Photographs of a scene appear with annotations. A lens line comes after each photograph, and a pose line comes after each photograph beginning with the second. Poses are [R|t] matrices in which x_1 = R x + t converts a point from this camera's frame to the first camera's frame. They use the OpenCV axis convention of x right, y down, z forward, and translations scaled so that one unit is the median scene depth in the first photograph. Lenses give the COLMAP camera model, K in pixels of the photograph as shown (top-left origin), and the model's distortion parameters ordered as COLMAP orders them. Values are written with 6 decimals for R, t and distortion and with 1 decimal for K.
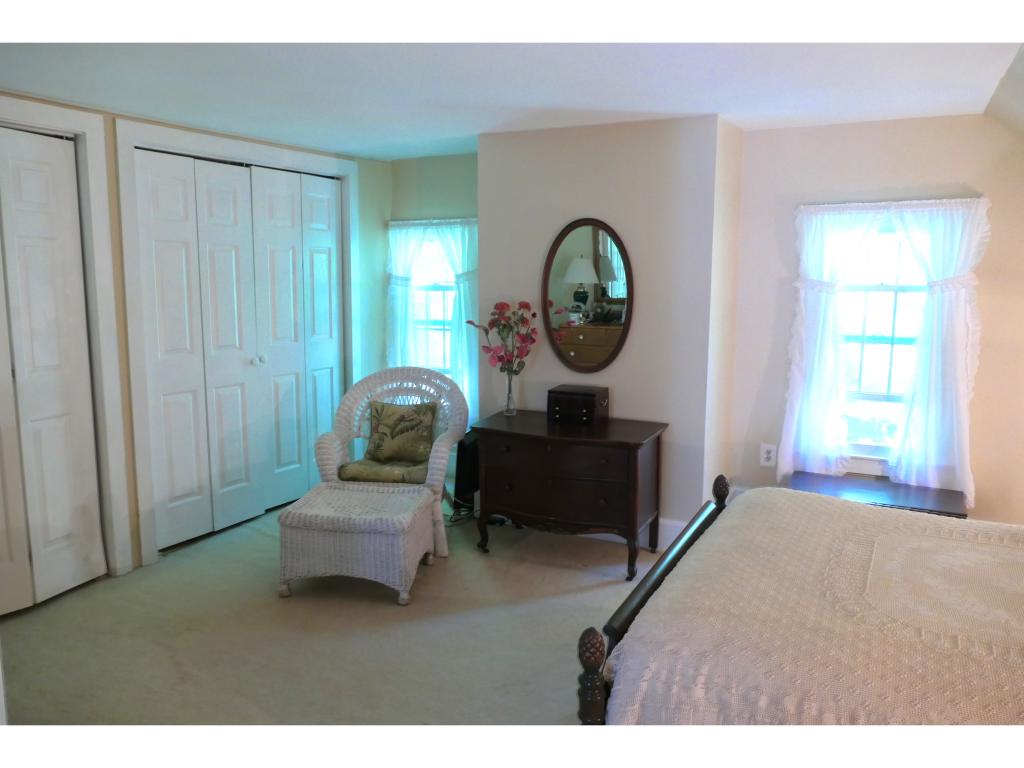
lens RADIAL K [[767.0, 0, 513.1], [0, 767.0, 382.9], [0, 0, 1]] dist [0.004798, 0.001849]
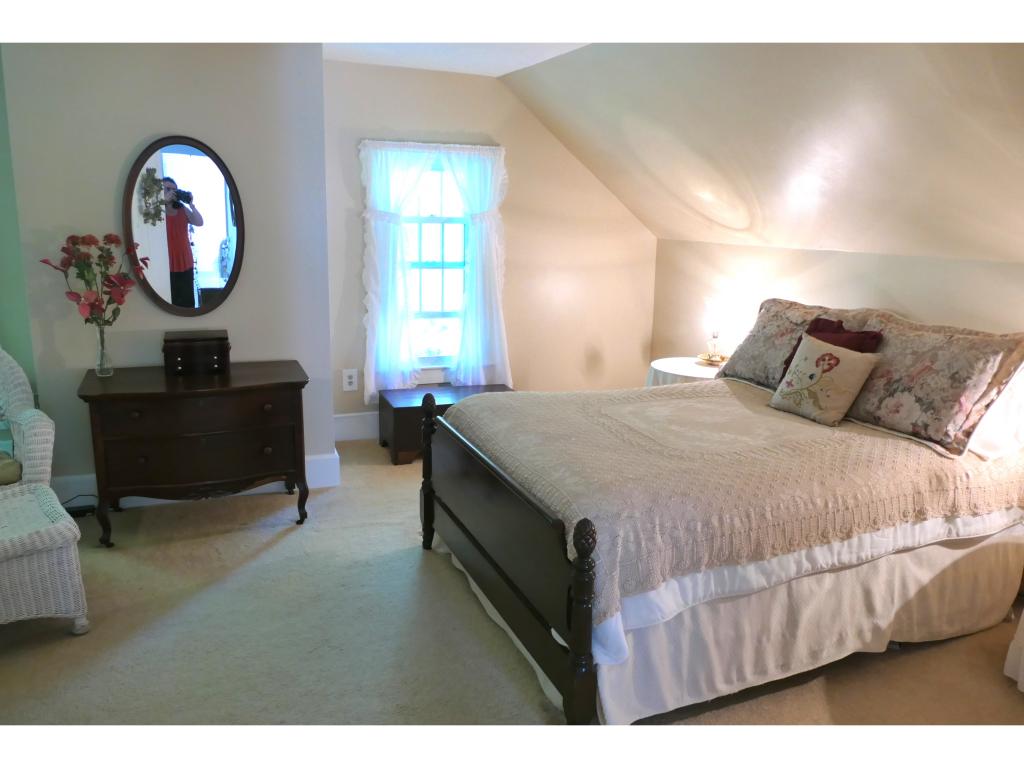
lens RADIAL K [[767.0, 0, 531.7], [0, 767.0, 382.4], [0, 0, 1]] dist [0.004798, 0.001849]
pose [[0.647381, -0.153046, 0.746643, -0.324225], [0.089656, 0.988122, 0.124807, -0.012435], [-0.756875, -0.013857, 0.653413, 0.133117]]
